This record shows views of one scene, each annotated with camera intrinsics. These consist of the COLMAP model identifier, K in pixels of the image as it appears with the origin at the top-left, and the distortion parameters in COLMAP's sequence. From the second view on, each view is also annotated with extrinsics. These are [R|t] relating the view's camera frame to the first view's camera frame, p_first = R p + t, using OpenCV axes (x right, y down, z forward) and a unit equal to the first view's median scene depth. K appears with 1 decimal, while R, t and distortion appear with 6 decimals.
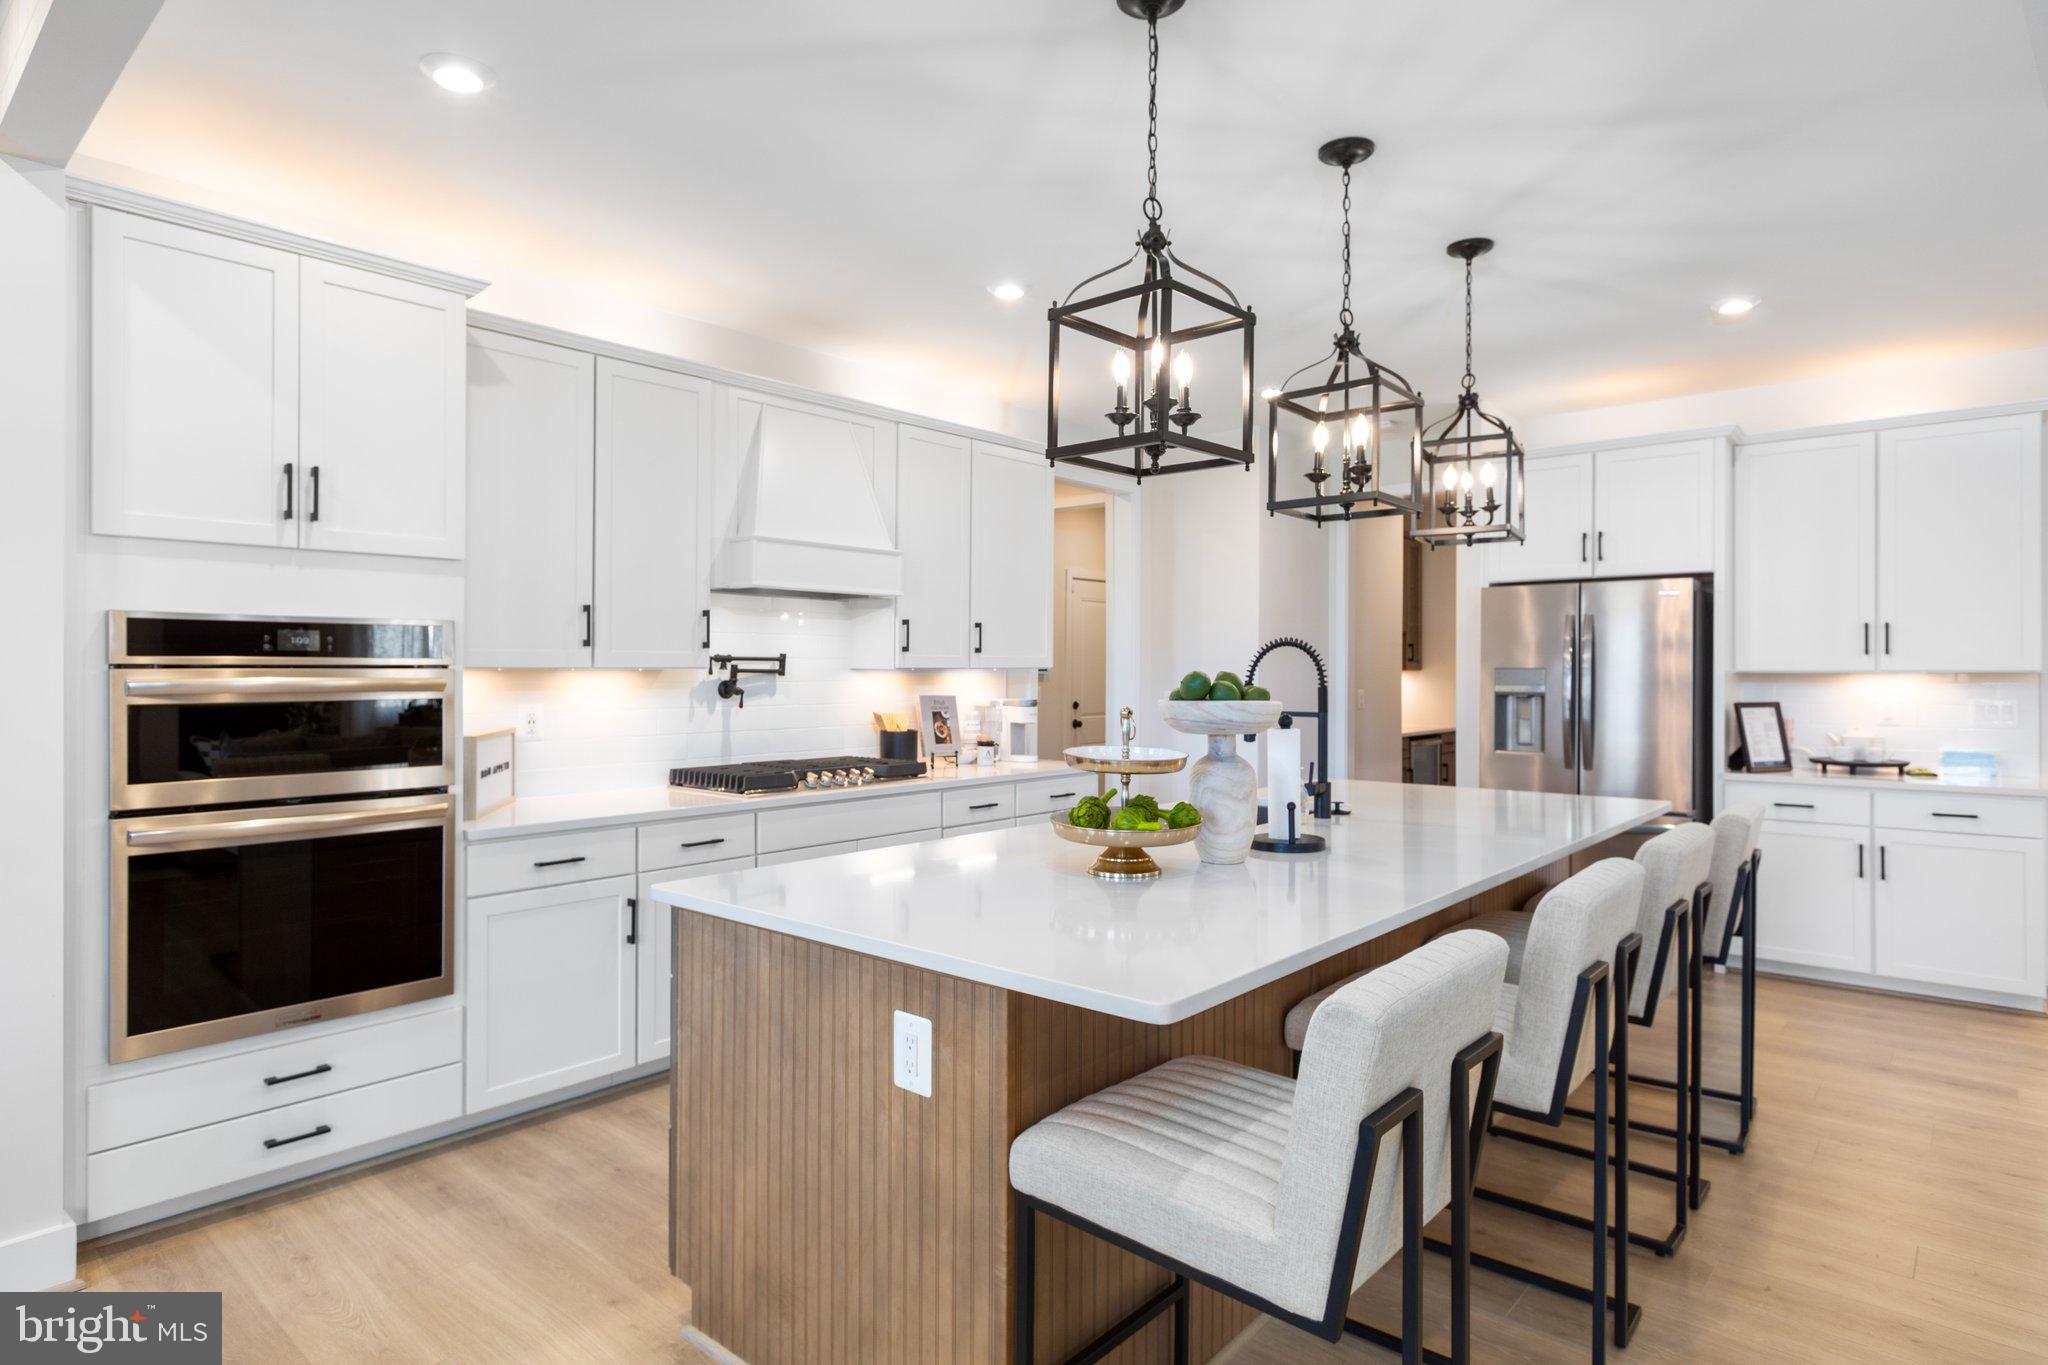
lens RADIAL K [[1088.2, 0, 1017.5], [0, 1088.2, 674.1], [0, 0, 1]] dist [-0.005592, -0.000919]
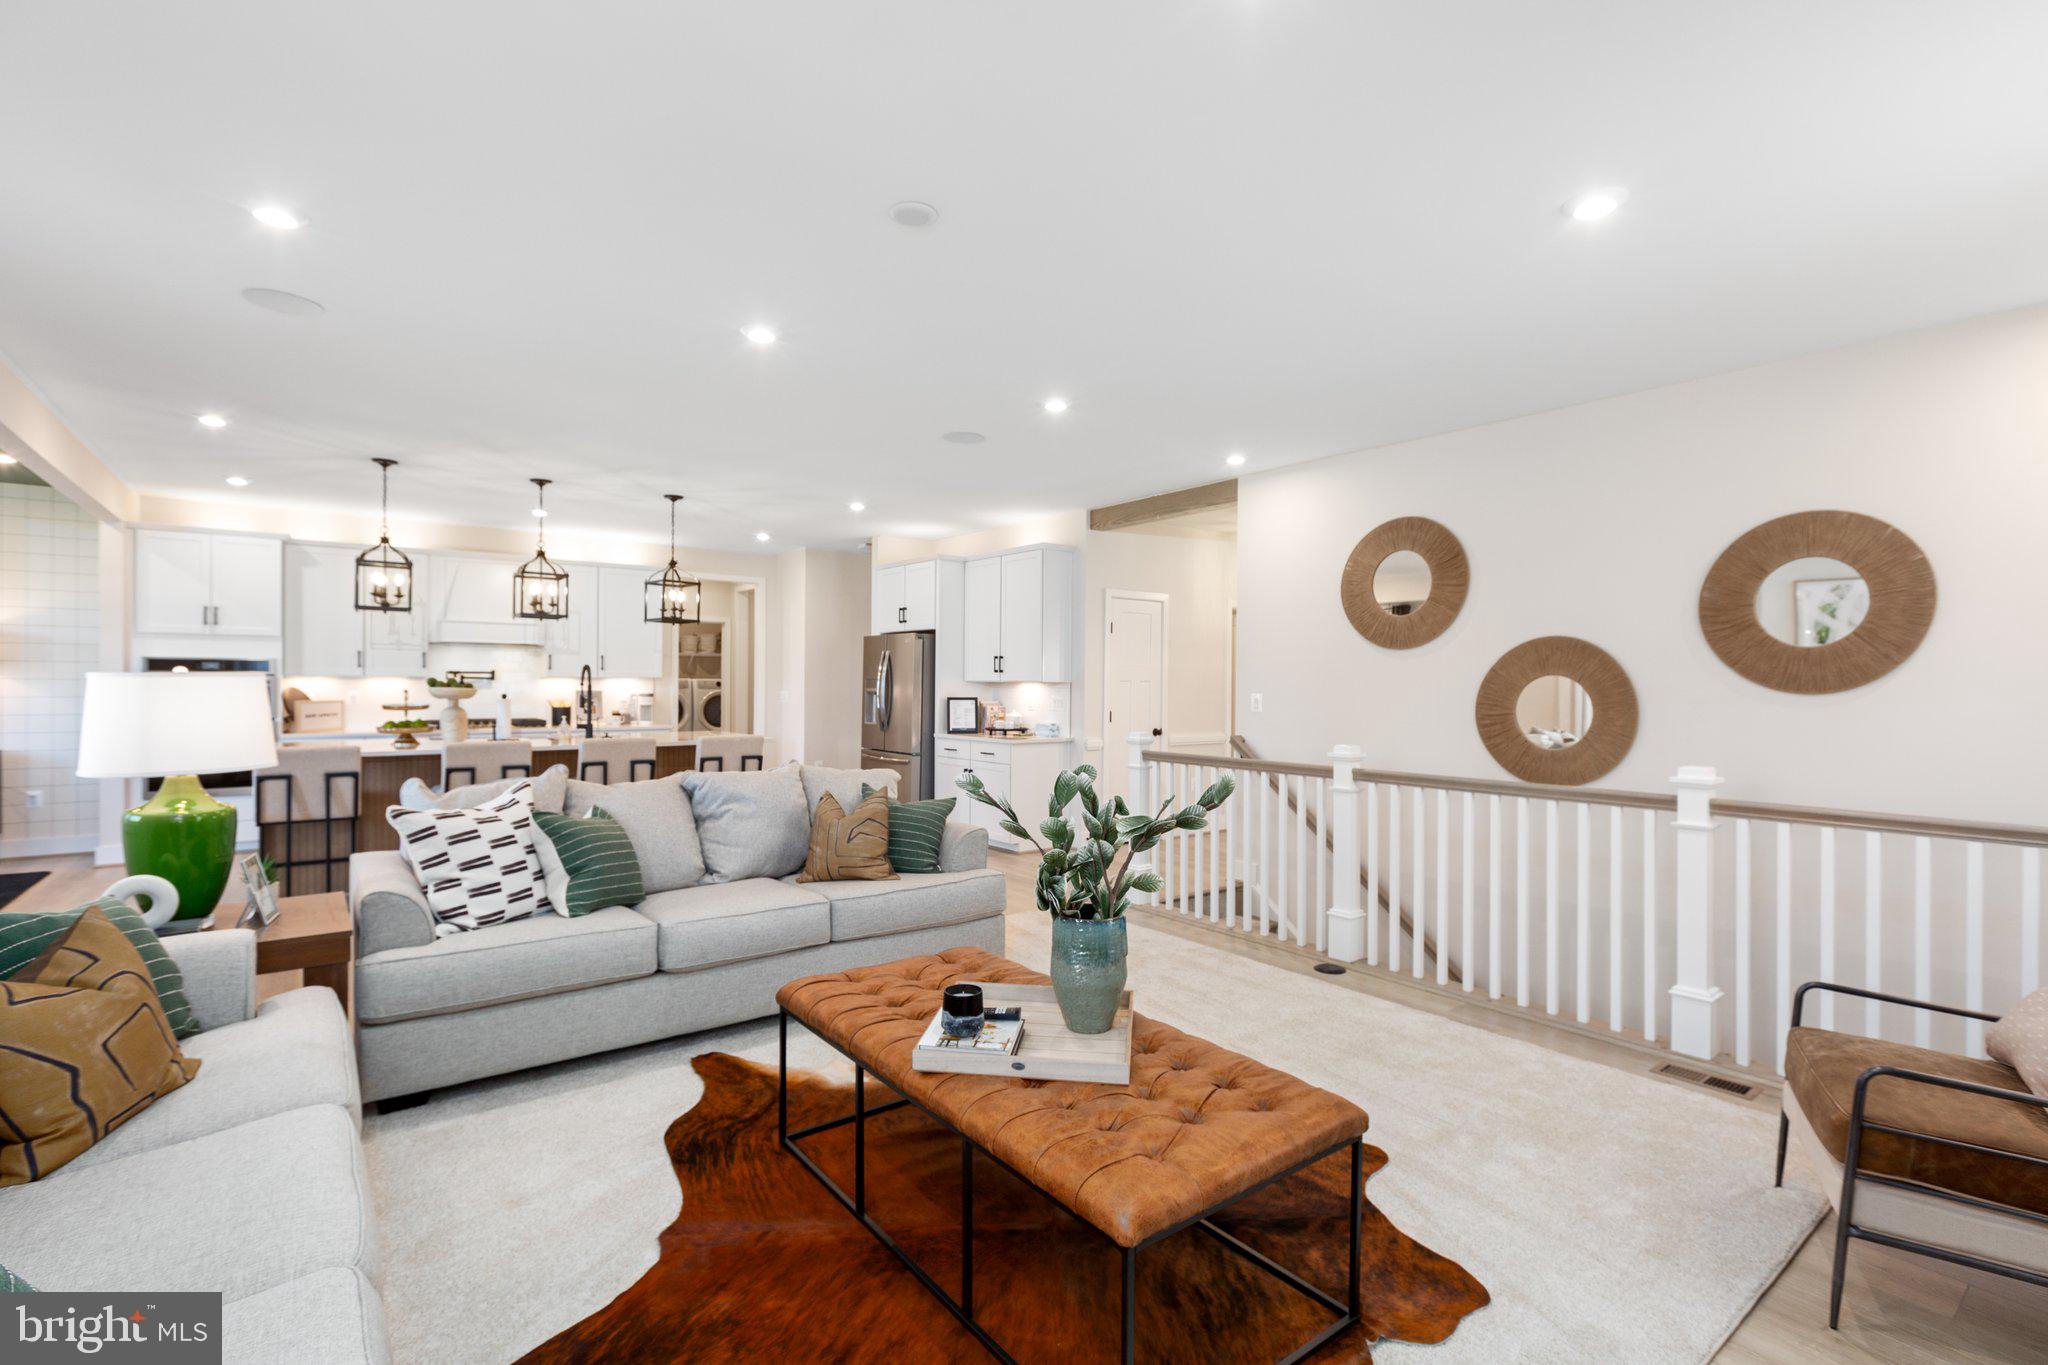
lens RADIAL K [[911.0, 0, 1003.4], [0, 911.0, 683.7], [0, 0, 1]] dist [0.002156, -0.001873]
pose [[0.977466, 0.006351, -0.210997, 1.253052], [-0.007128, 0.999970, -0.002925, 0.007108], [0.210972, 0.004363, 0.977482, -0.614929]]
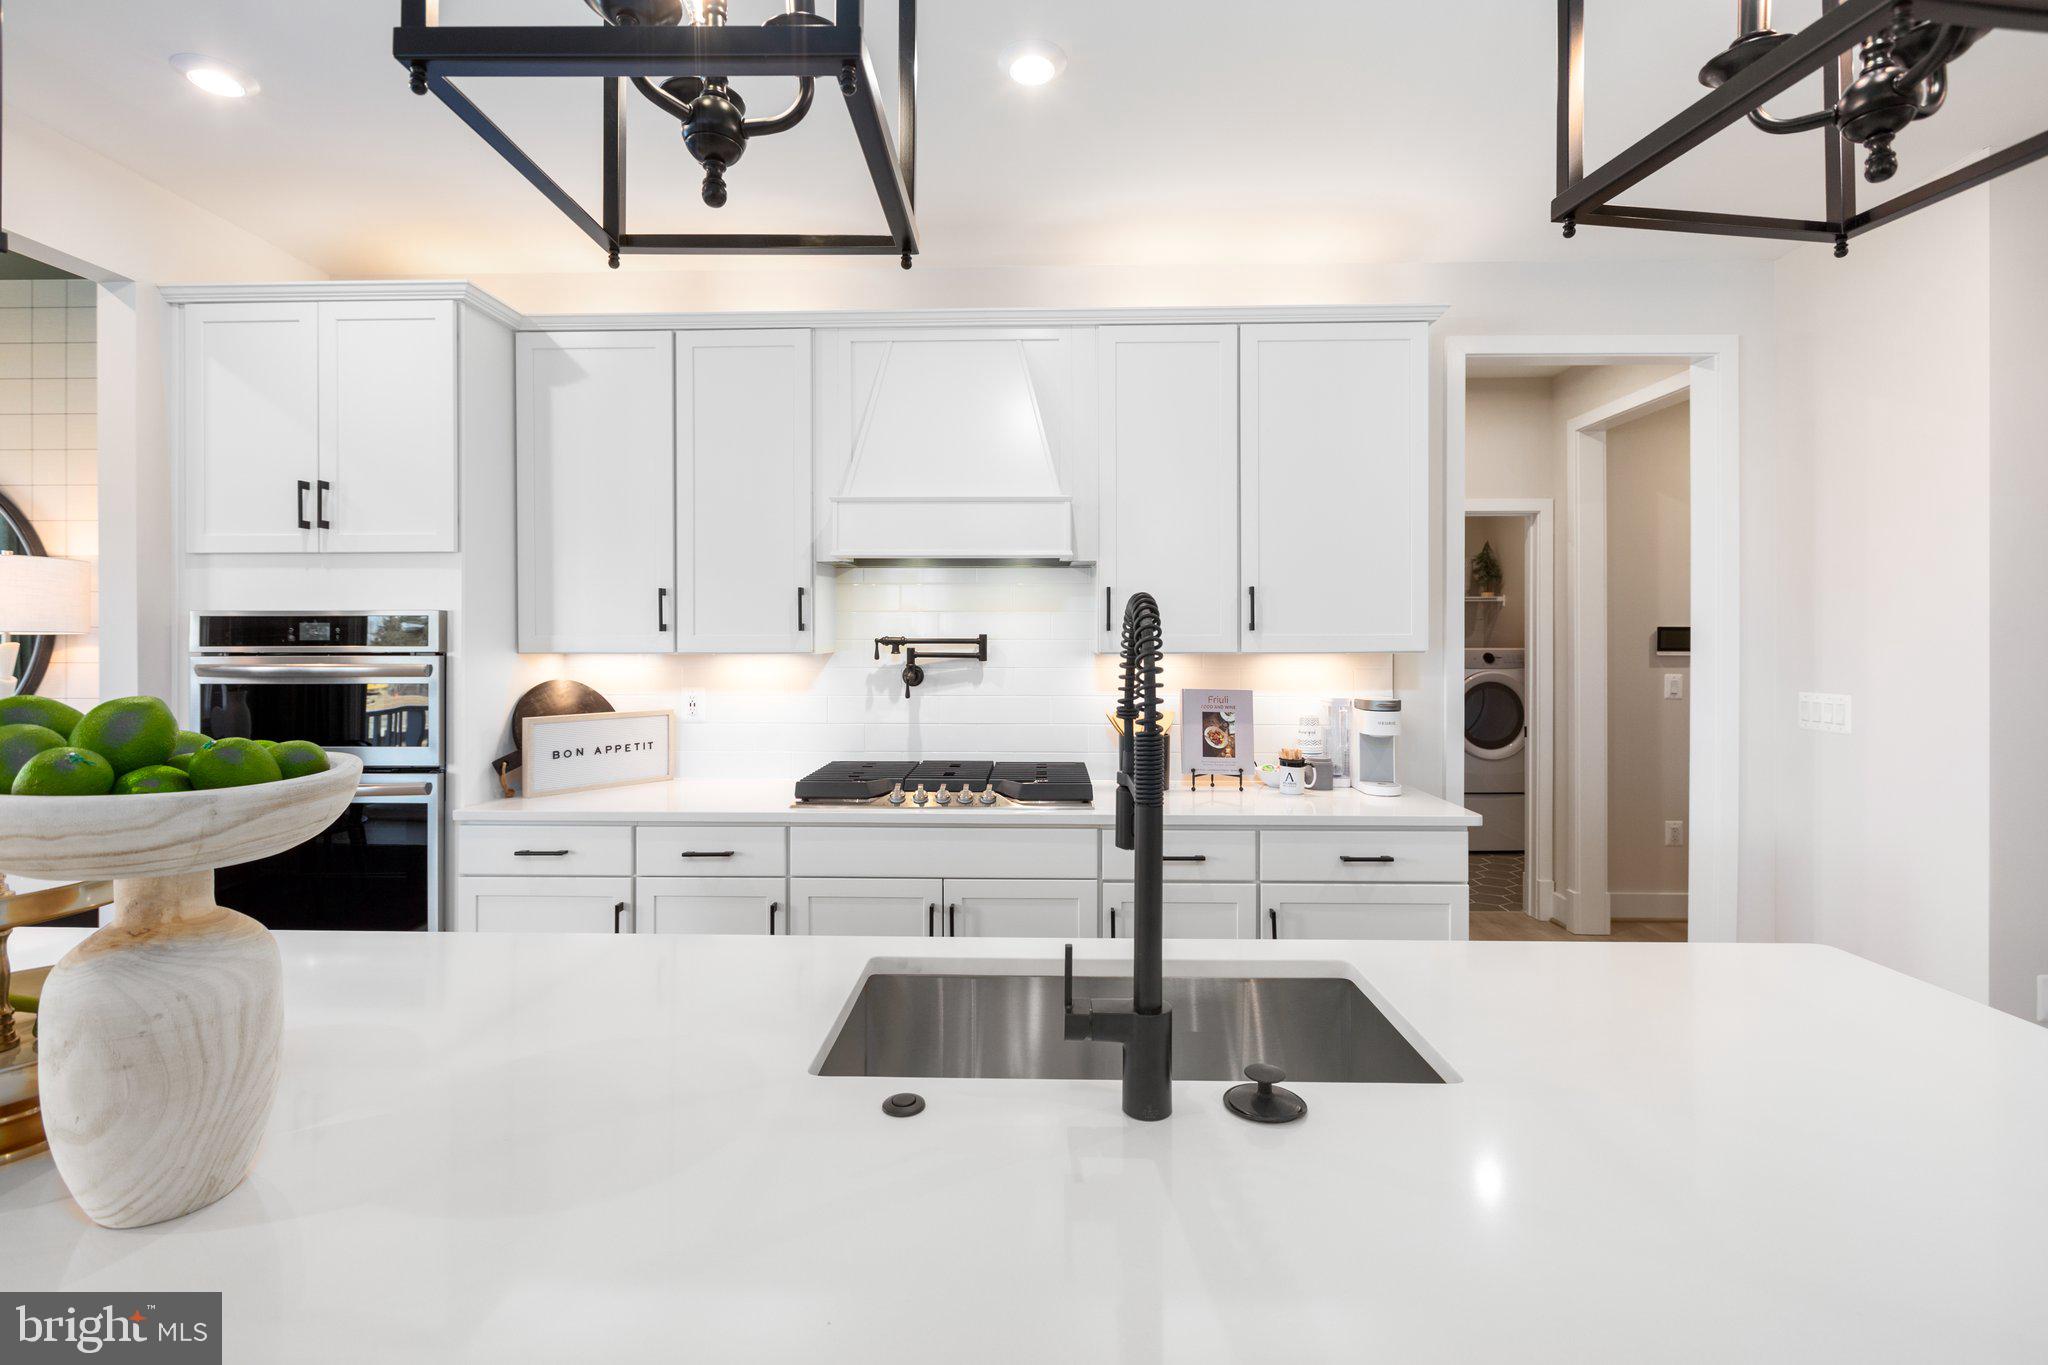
lens RADIAL K [[911.0, 0, 1022.9], [0, 911.0, 644.0], [0, 0, 1]] dist [0.002156, -0.001873]
pose [[0.637161, 0.003521, -0.770723, 0.369877], [-0.002704, 0.999994, 0.002333, -0.014035], [0.770726, 0.000598, 0.637166, 0.611069]]
